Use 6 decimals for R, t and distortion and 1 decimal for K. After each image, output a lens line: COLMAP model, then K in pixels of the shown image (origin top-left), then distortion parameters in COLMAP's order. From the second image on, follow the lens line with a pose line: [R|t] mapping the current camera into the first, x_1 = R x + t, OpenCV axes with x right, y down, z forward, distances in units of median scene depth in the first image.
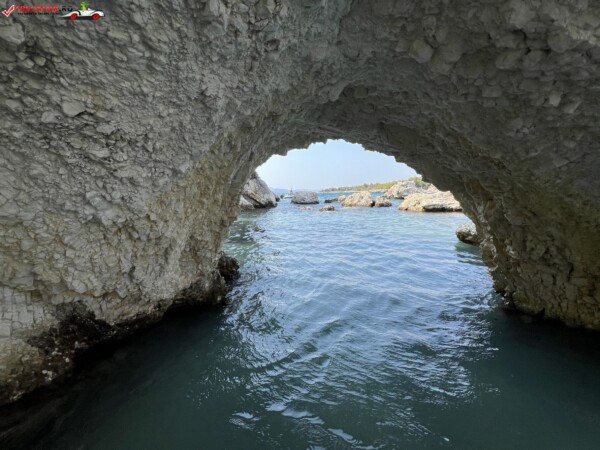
lens RADIAL K [[237.7, 0, 300.9], [0, 237.7, 225.2], [0, 0, 1]] dist [-0.007087, 0.000676]
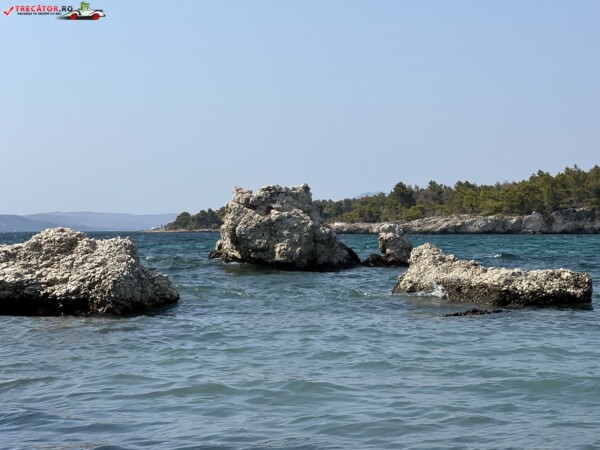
lens RADIAL K [[1327.7, 0, 303.2], [0, 1327.7, 225.9], [0, 0, 1]] dist [0.191100, 0.000000]
pose [[0.984709, 0.006577, 0.174082, 0.474481], [0.017726, 0.990318, -0.137682, 0.046096], [-0.173303, 0.138663, 0.975058, -0.399149]]
